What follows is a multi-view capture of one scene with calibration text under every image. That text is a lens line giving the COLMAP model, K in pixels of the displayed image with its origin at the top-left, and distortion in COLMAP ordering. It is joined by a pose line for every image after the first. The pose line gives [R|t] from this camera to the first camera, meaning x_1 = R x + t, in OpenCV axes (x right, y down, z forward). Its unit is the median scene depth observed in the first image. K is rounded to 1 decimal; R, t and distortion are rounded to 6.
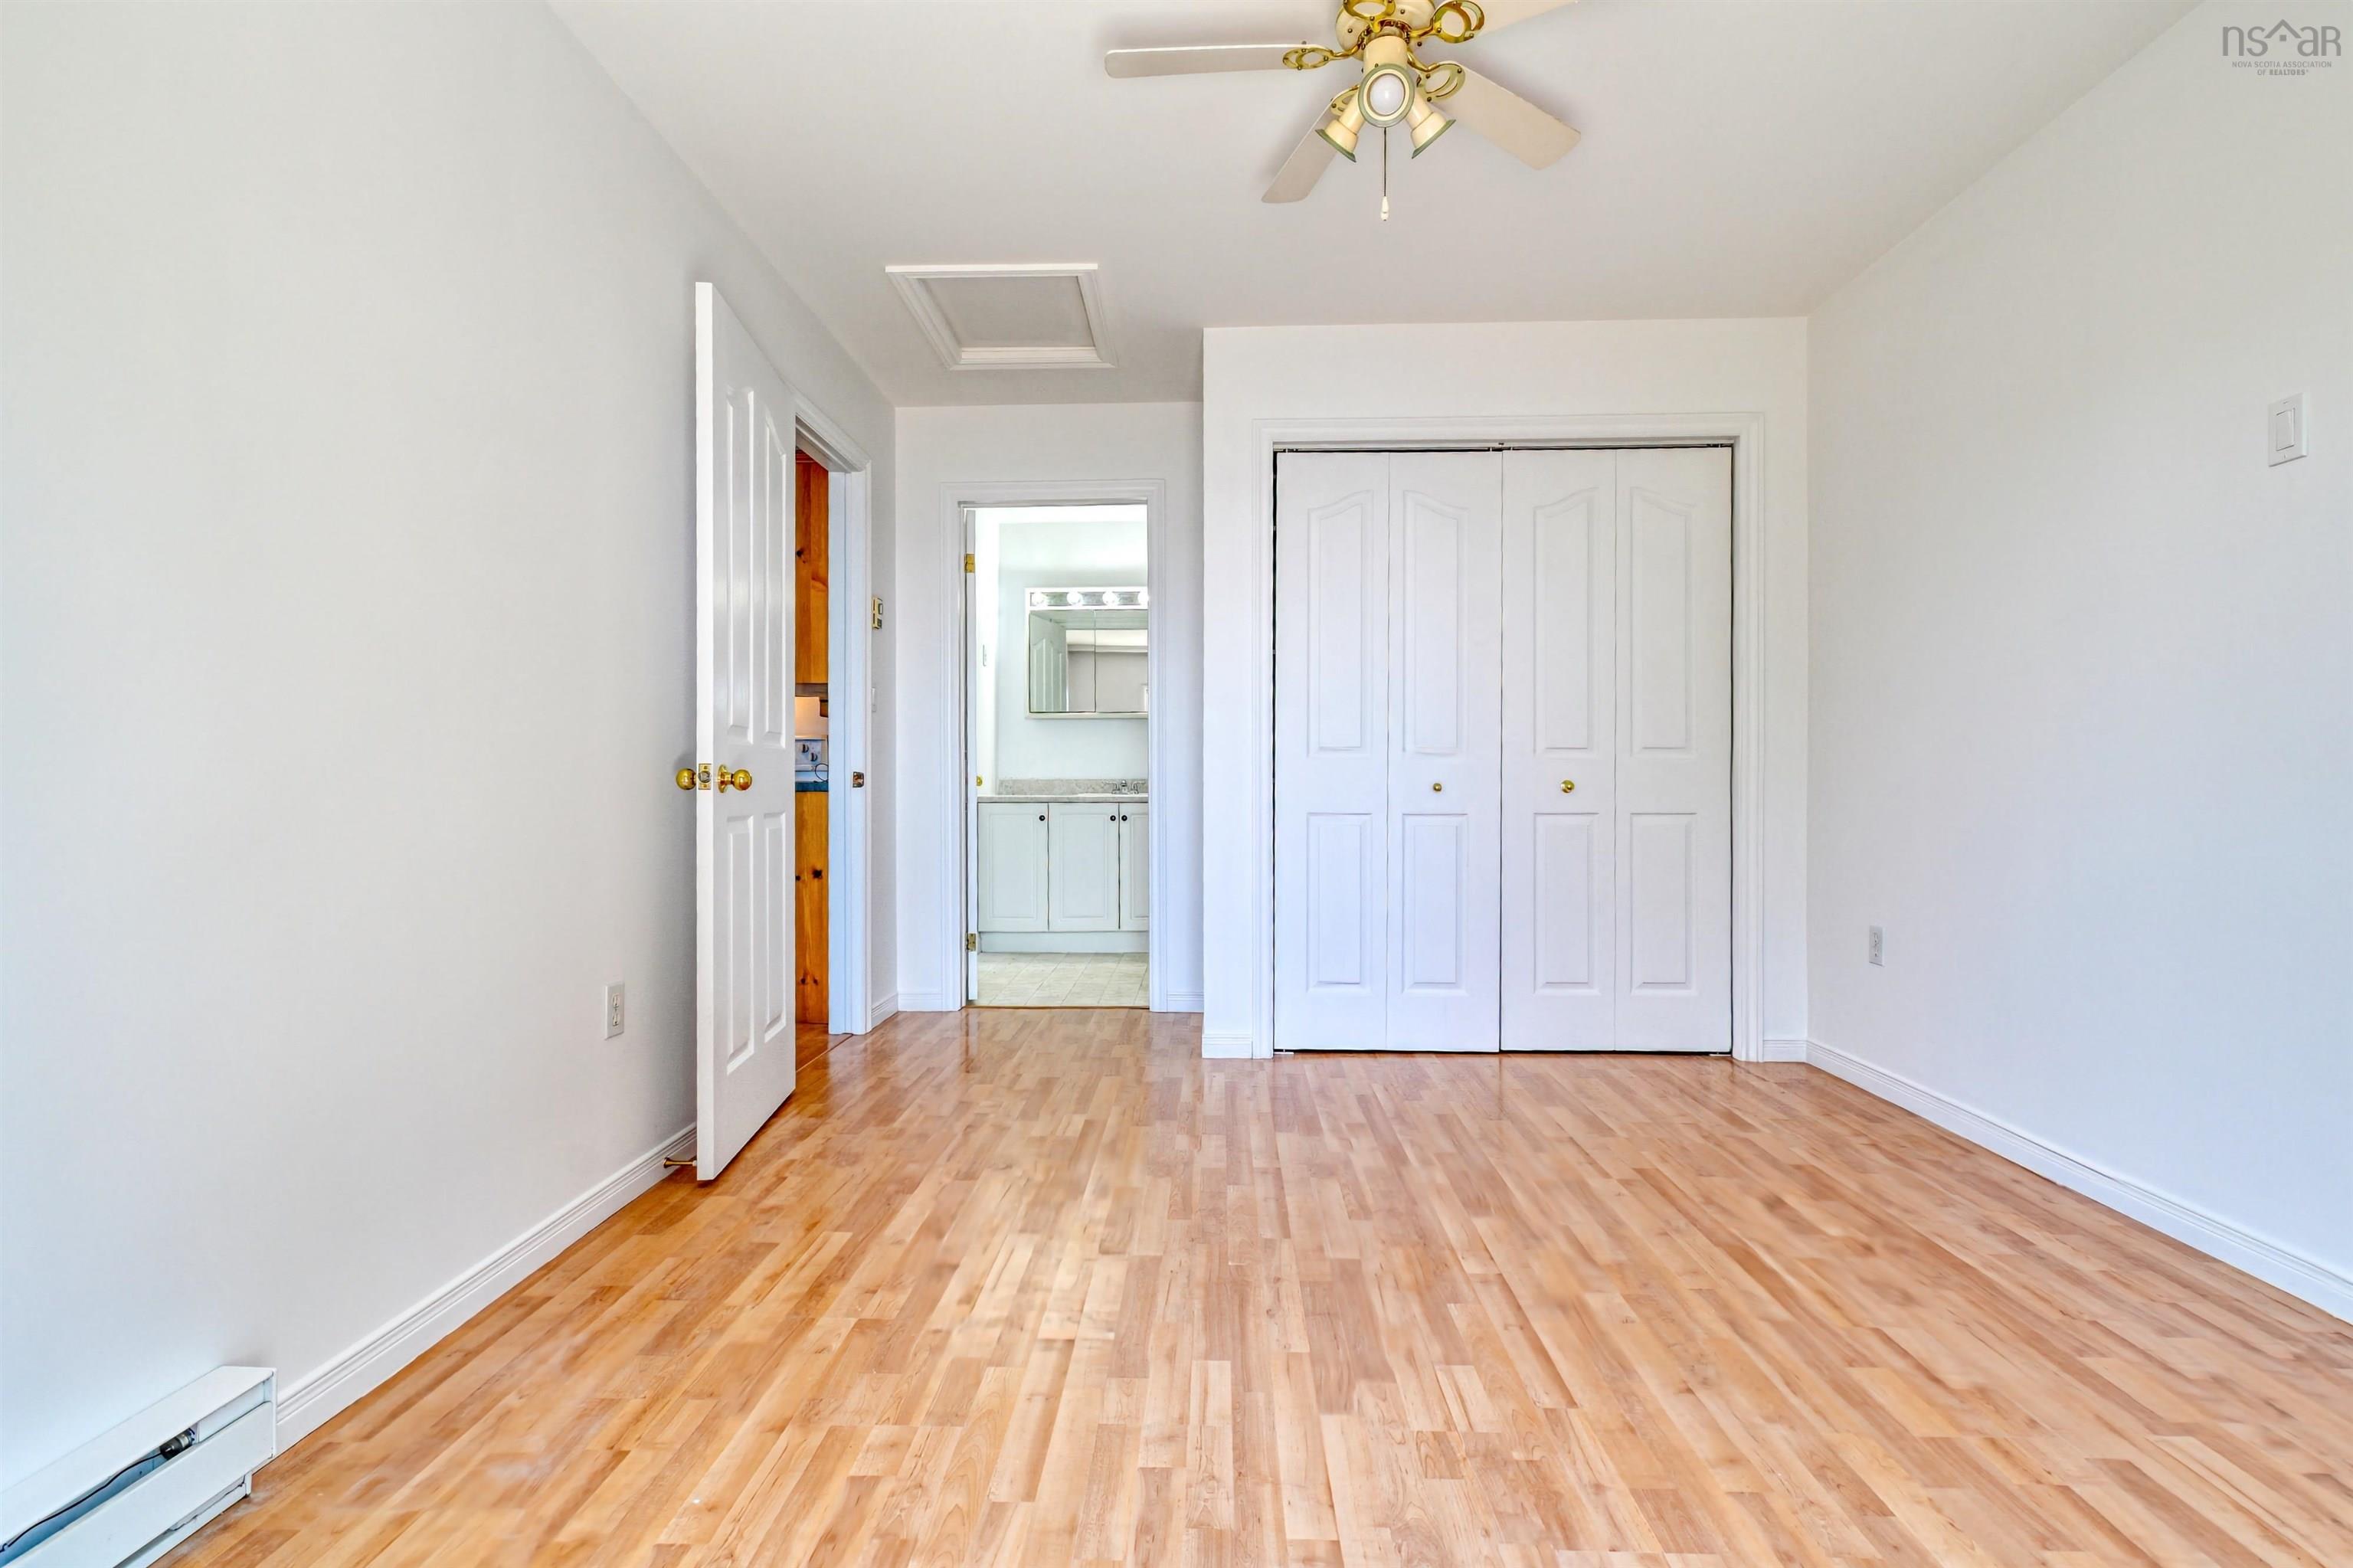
lens RADIAL K [[1079.4, 0, 1158.0], [0, 1079.4, 780.6], [0, 0, 1]] dist [0.009110, -0.002185]
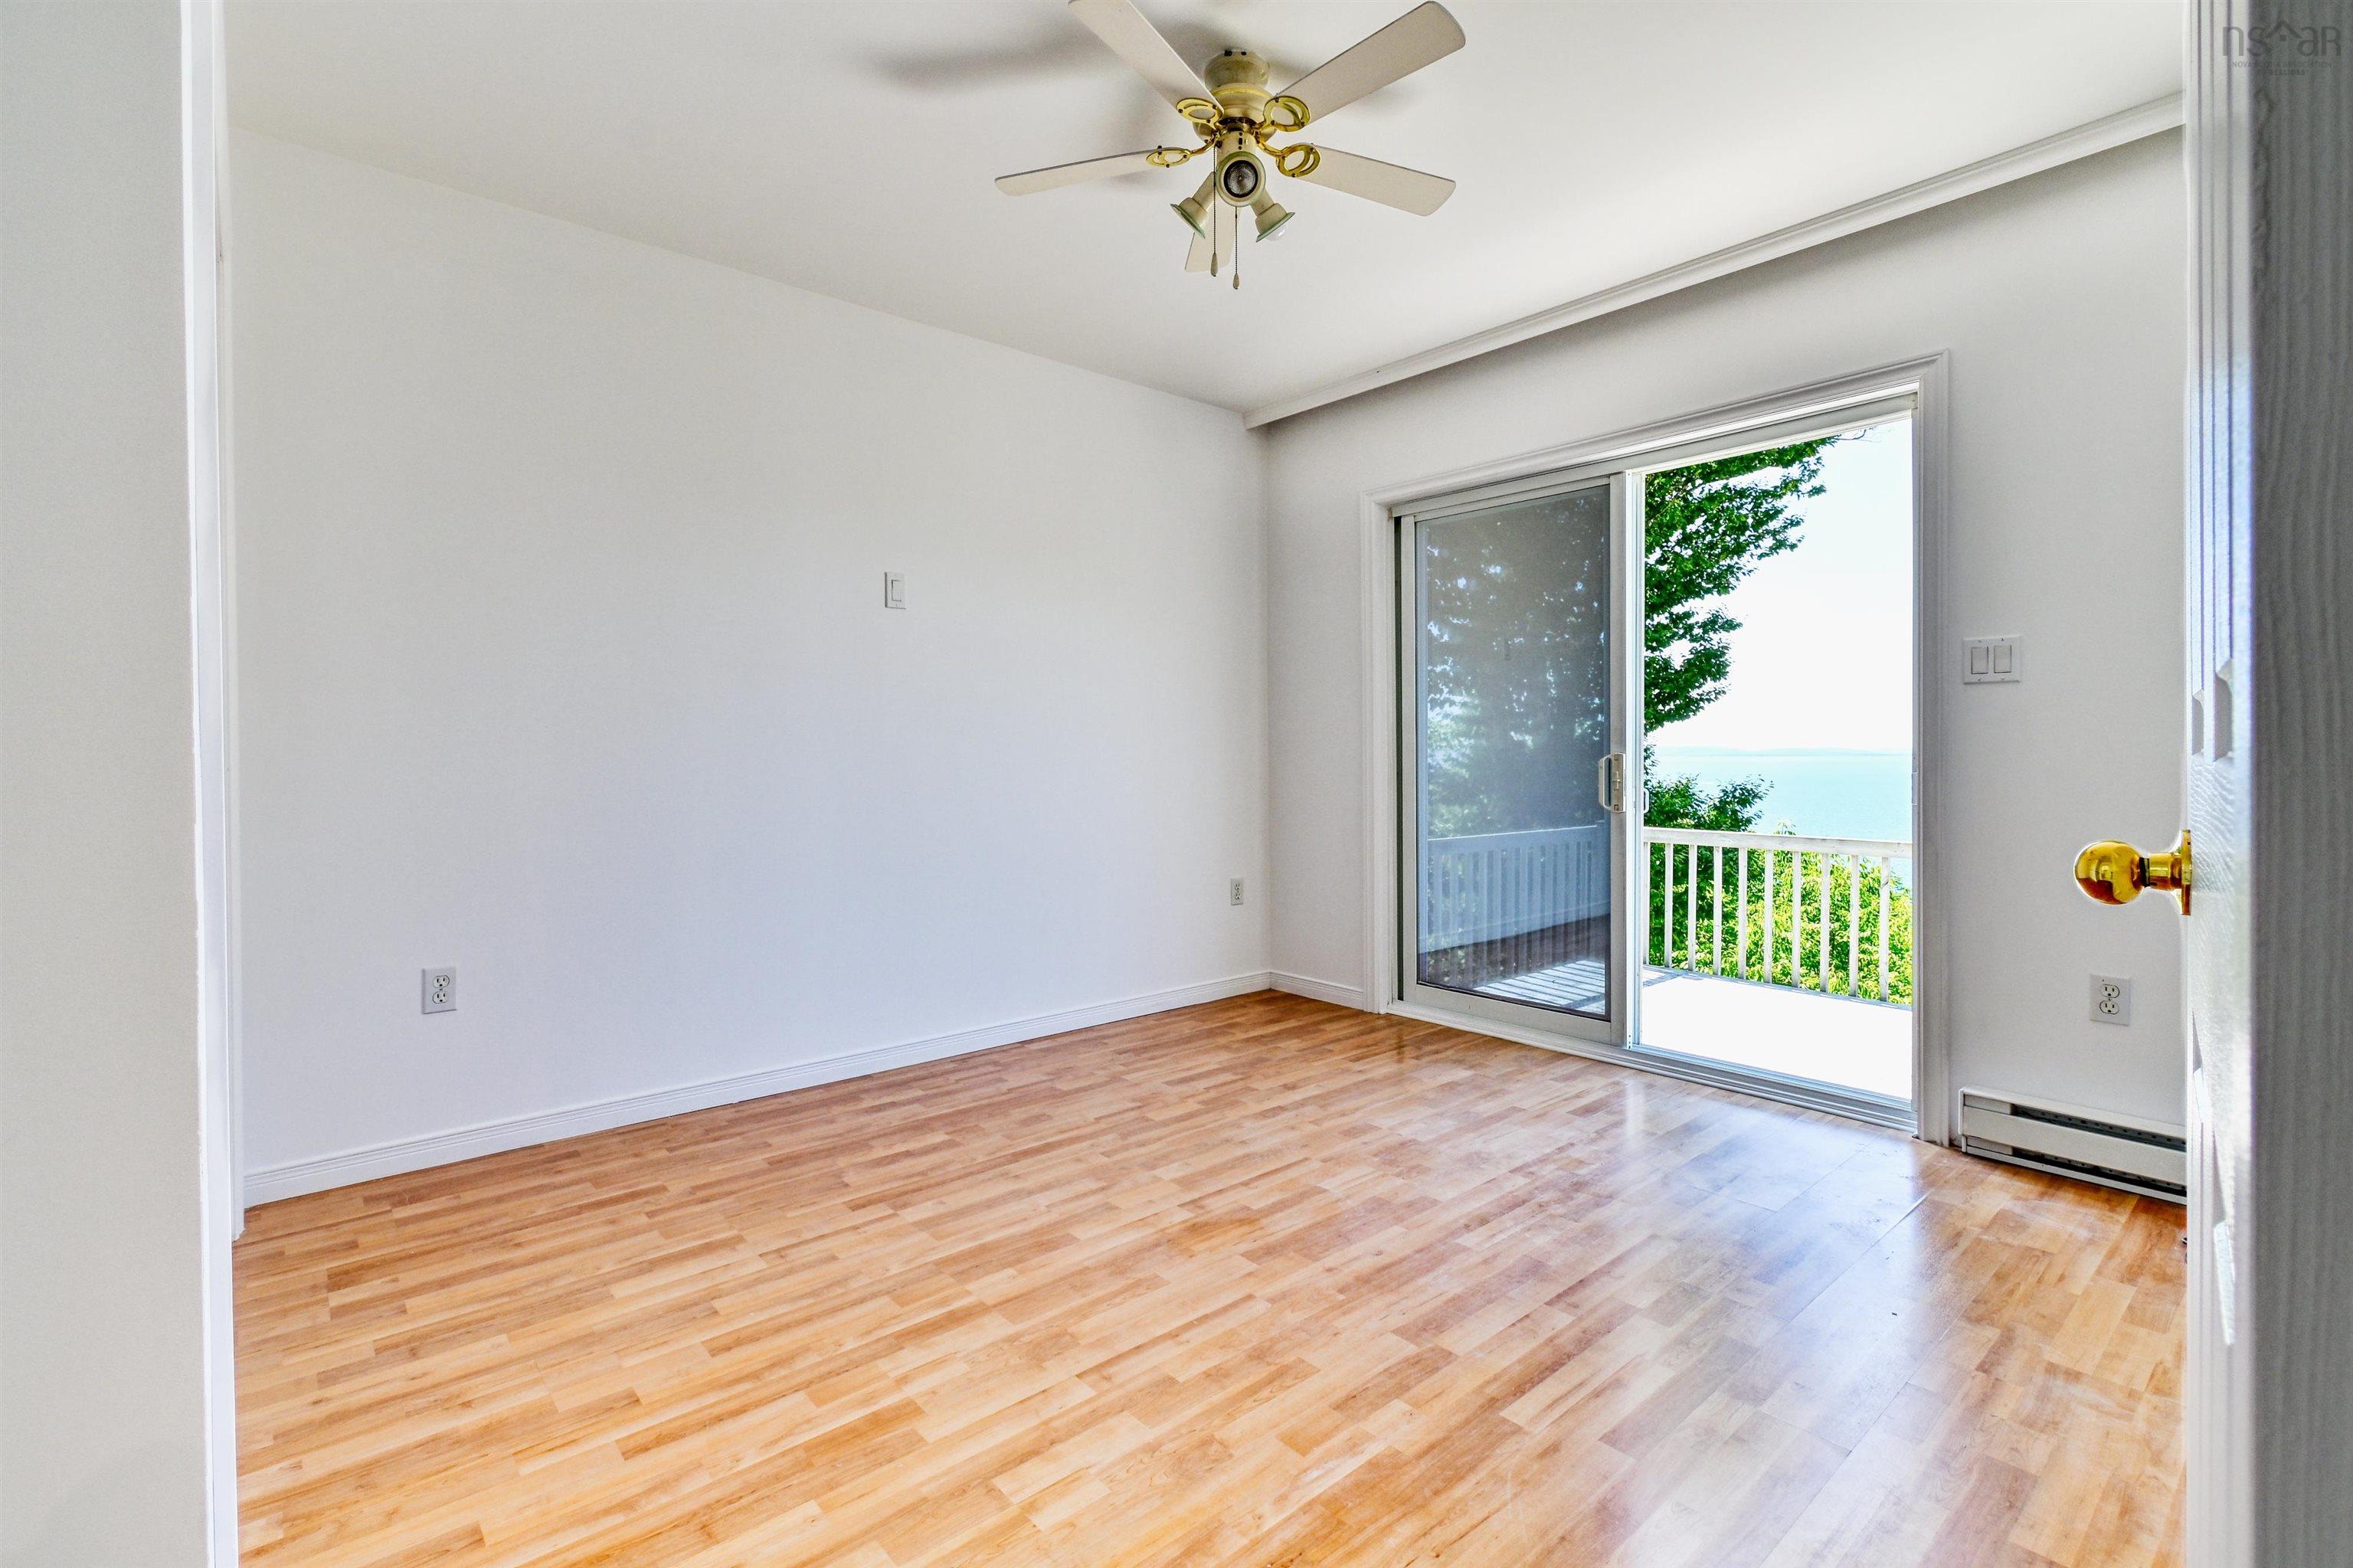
lens RADIAL K [[1079.4, 0, 1161.7], [0, 1079.4, 772.8], [0, 0, 1]] dist [0.009110, -0.002185]
pose [[-0.686895, -0.010495, 0.726681, -0.534446], [0.004230, 0.999821, 0.018438, -0.051155], [-0.726744, 0.015738, -0.686728, 1.798526]]
